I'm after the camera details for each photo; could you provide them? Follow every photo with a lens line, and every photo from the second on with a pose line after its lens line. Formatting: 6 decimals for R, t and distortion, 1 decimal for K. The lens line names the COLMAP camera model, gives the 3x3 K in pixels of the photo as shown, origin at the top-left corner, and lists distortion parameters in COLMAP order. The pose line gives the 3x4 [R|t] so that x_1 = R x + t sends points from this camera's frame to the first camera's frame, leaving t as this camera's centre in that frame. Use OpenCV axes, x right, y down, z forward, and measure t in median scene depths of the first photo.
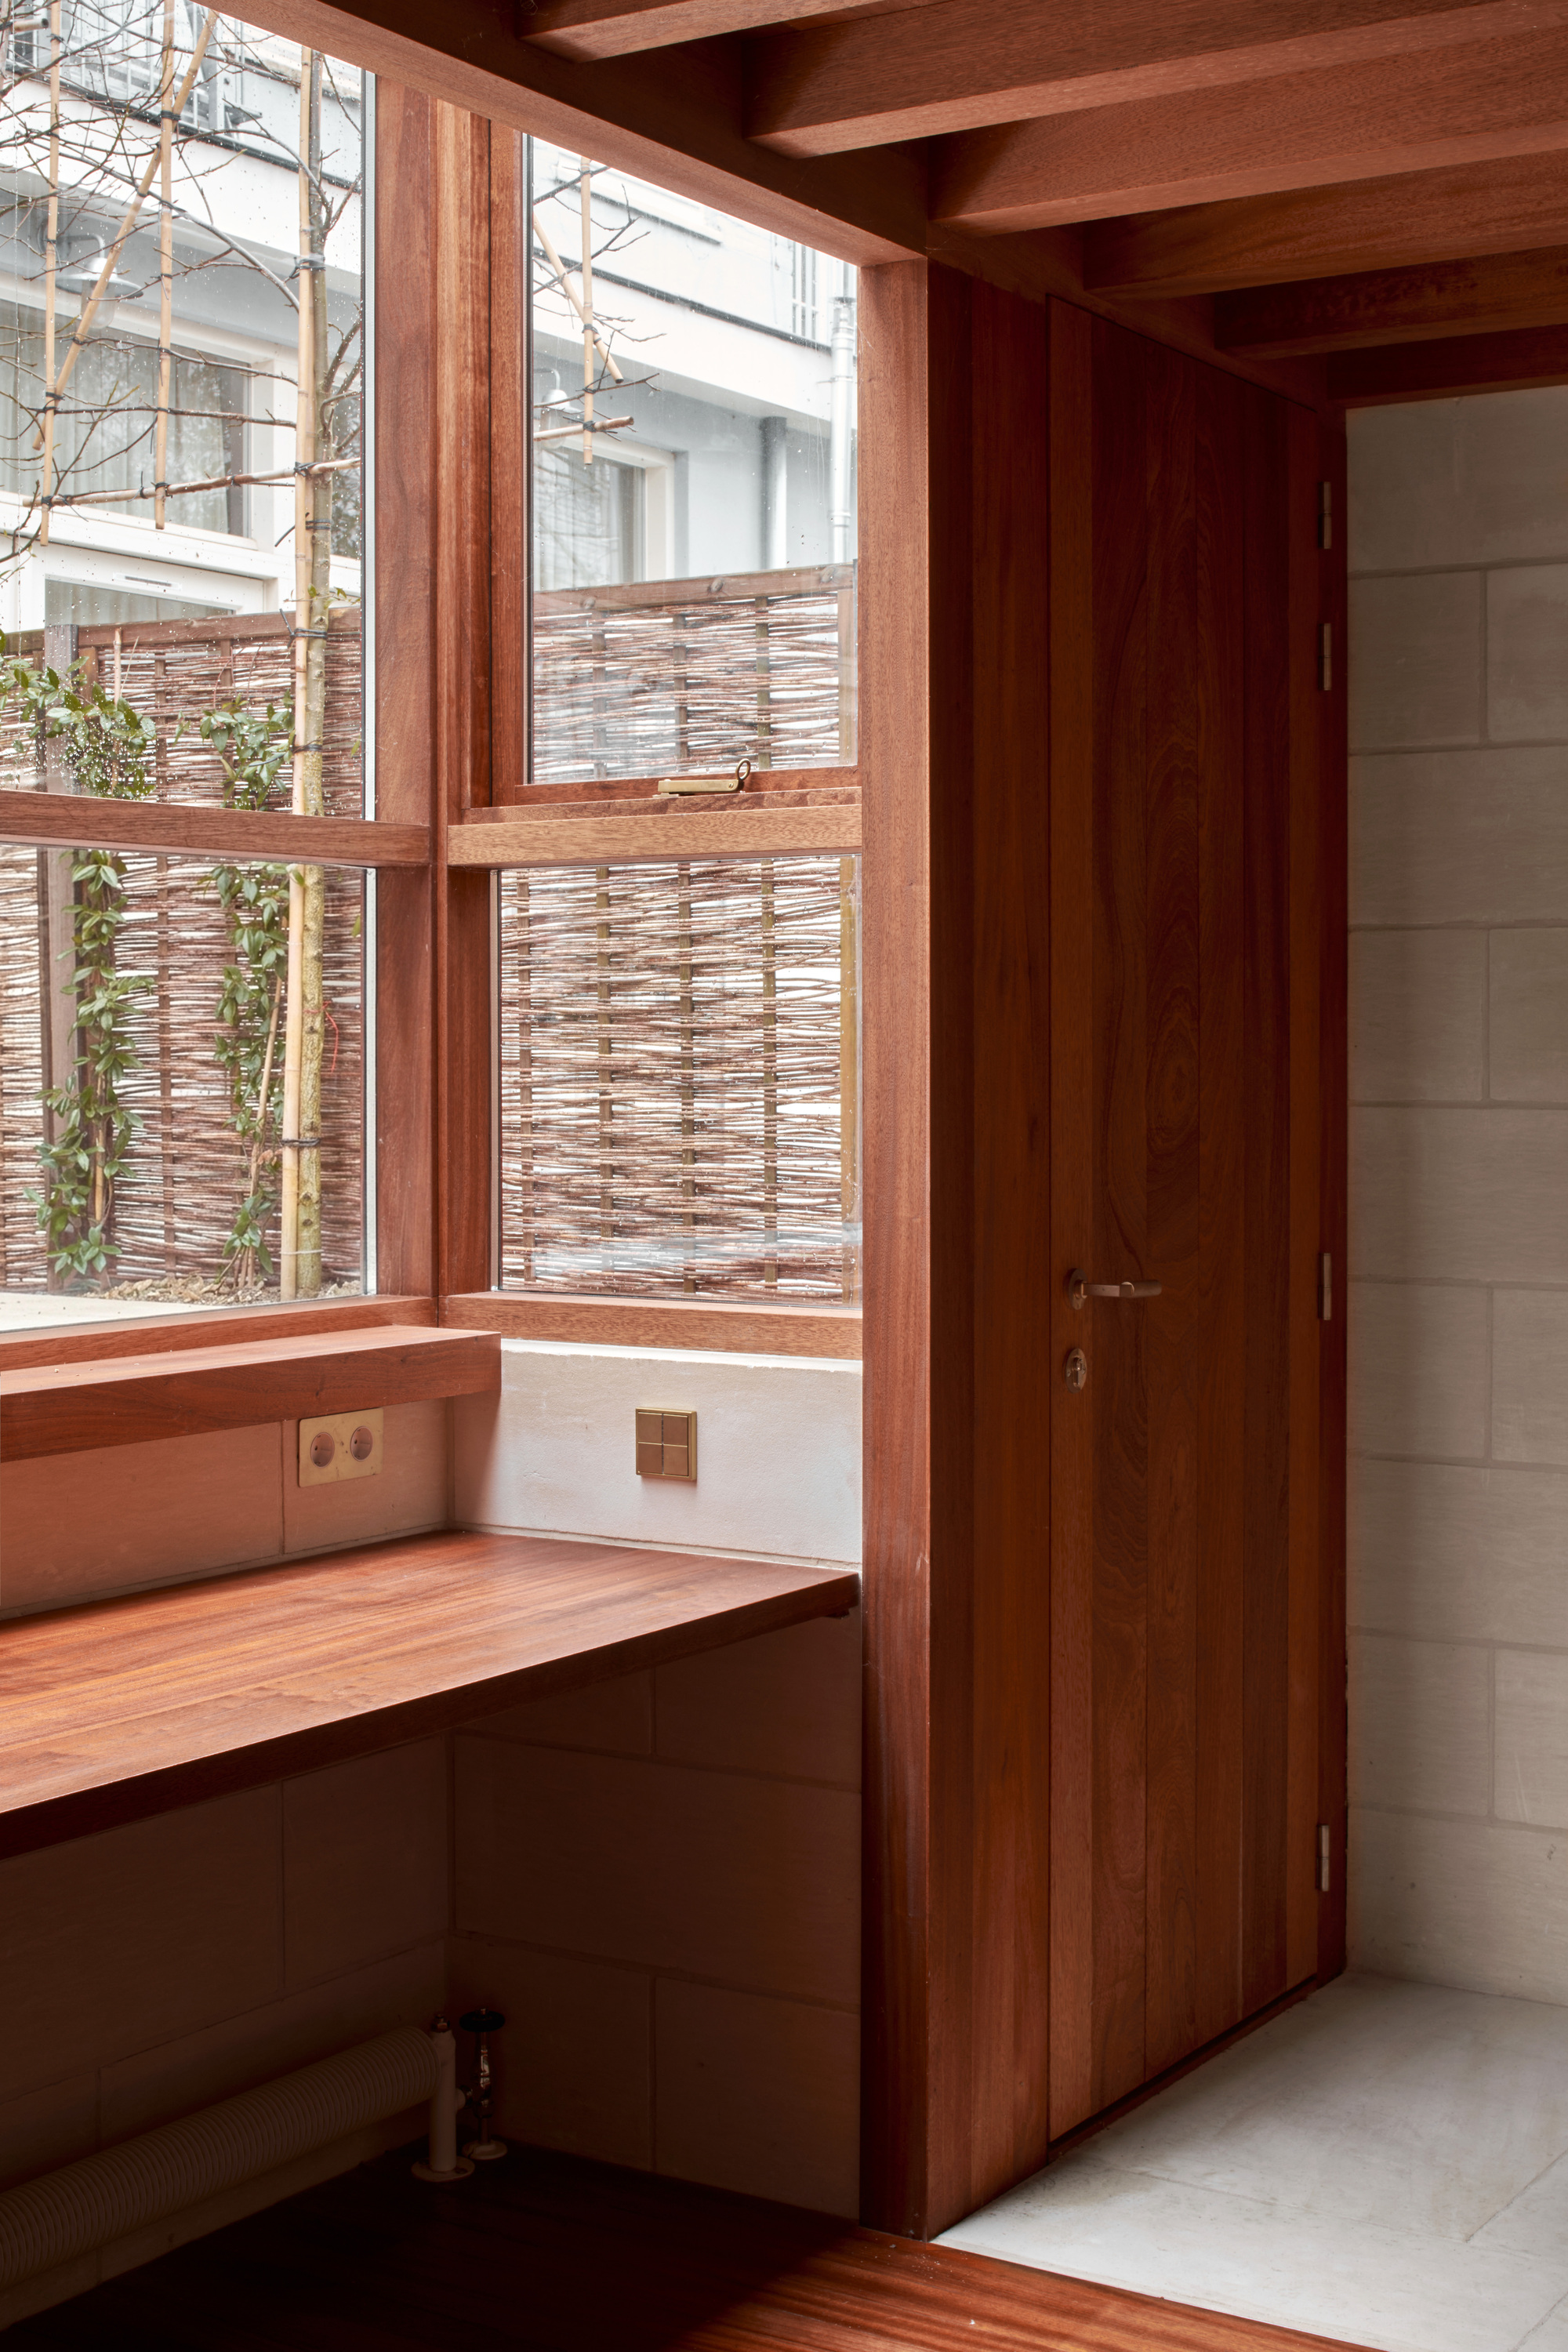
lens RADIAL K [[3099.3, 0, 783.7], [0, 3099.3, 1124.7], [0, 0, 1]] dist [-0.052827, 0.008789]
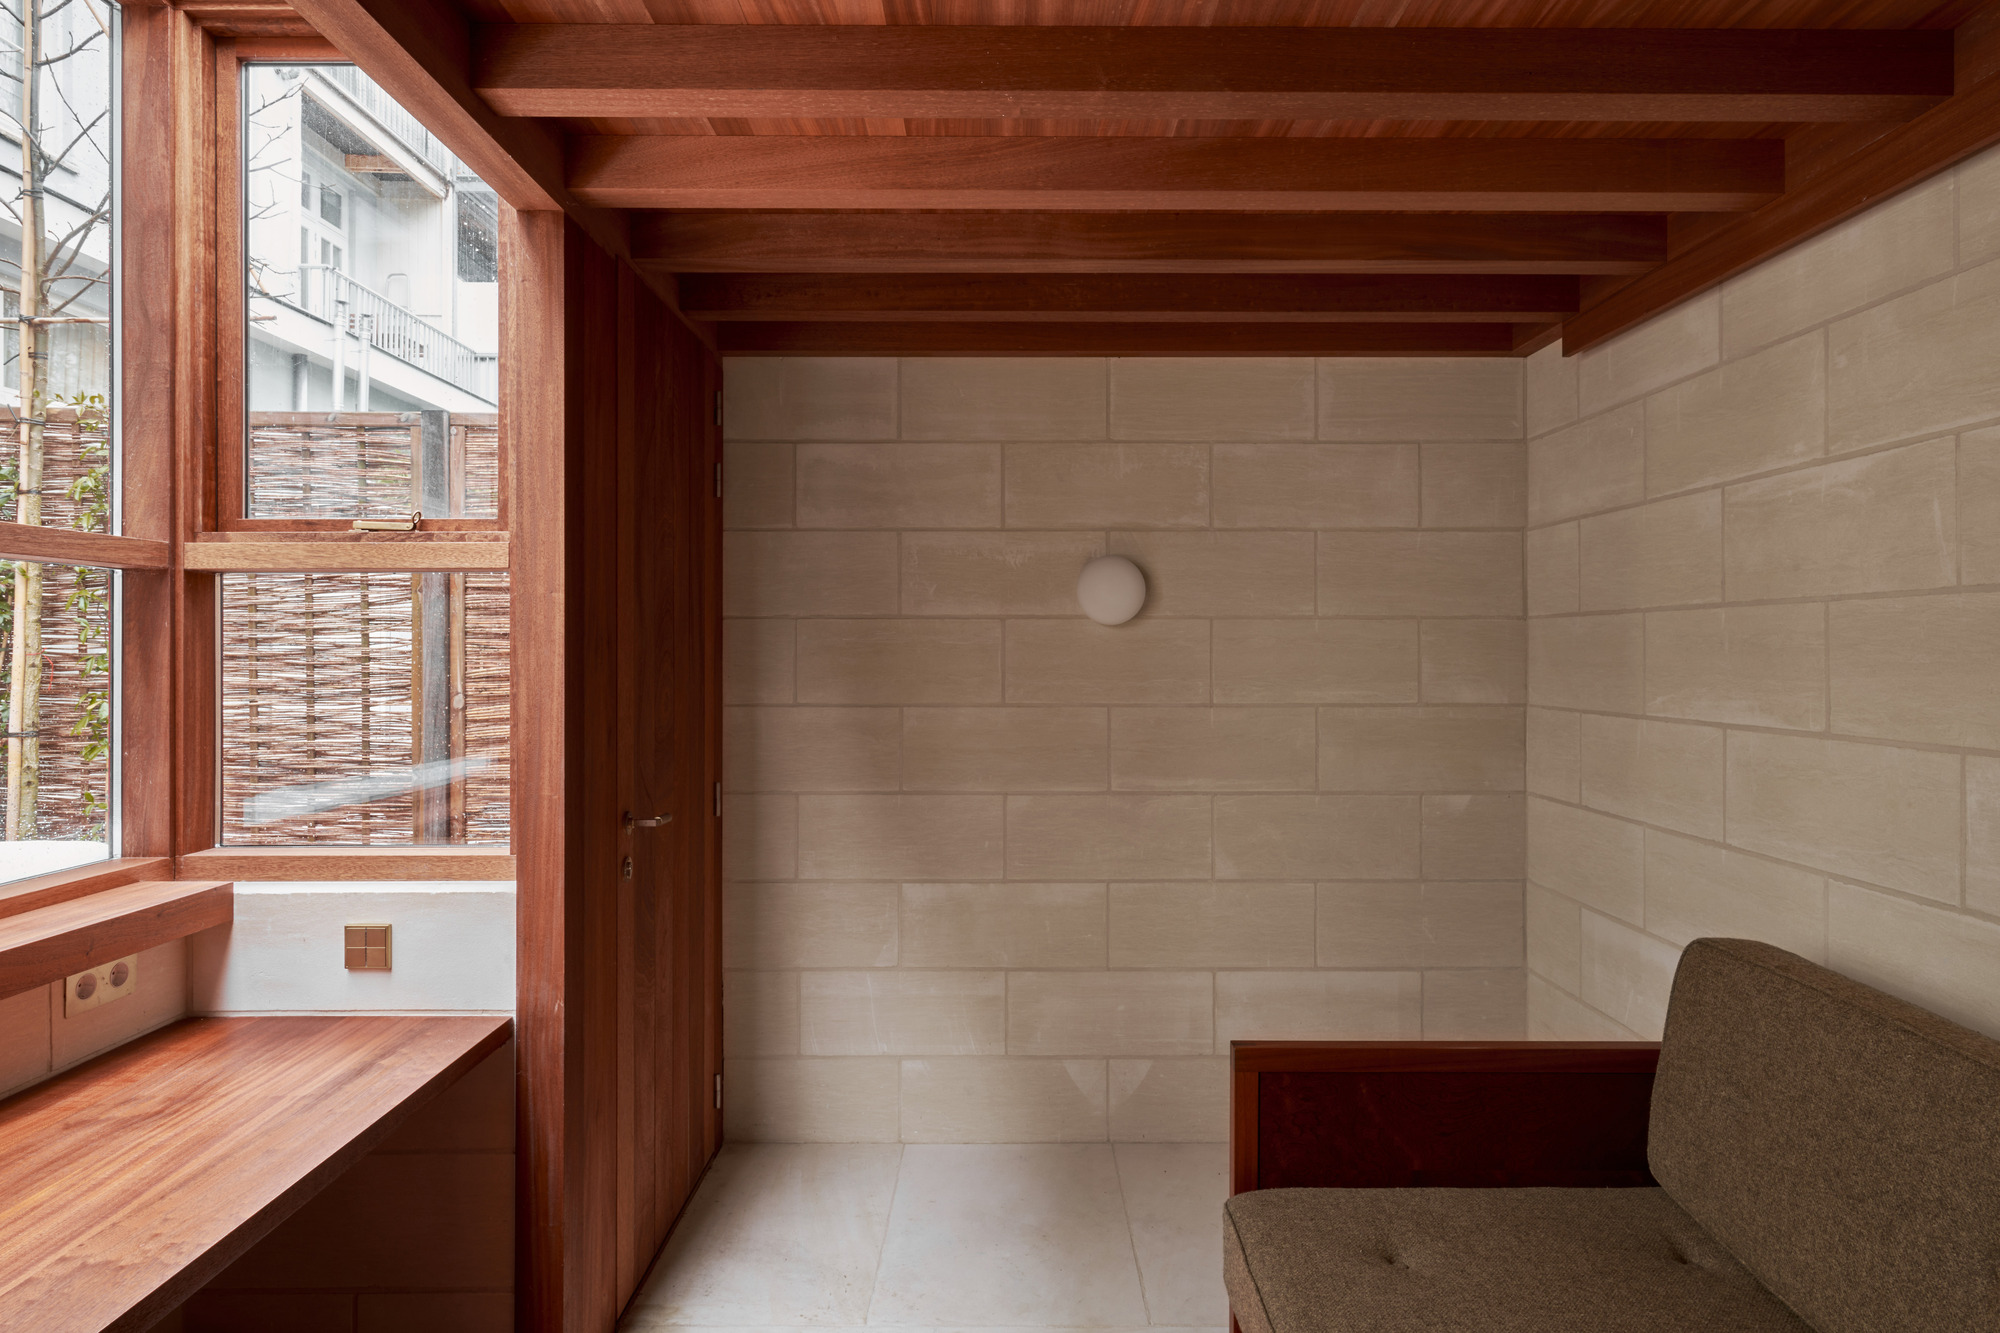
lens RADIAL K [[1154.7, 0, 1000.3], [0, 1154.7, 654.4], [0, 0, 1]] dist [0.003661, 0.000411]
pose [[0.841674, -0.001576, 0.539984, -0.077988], [0.013684, 0.999737, -0.018413, -0.026459], [-0.539812, 0.022887, 0.841474, 0.313187]]
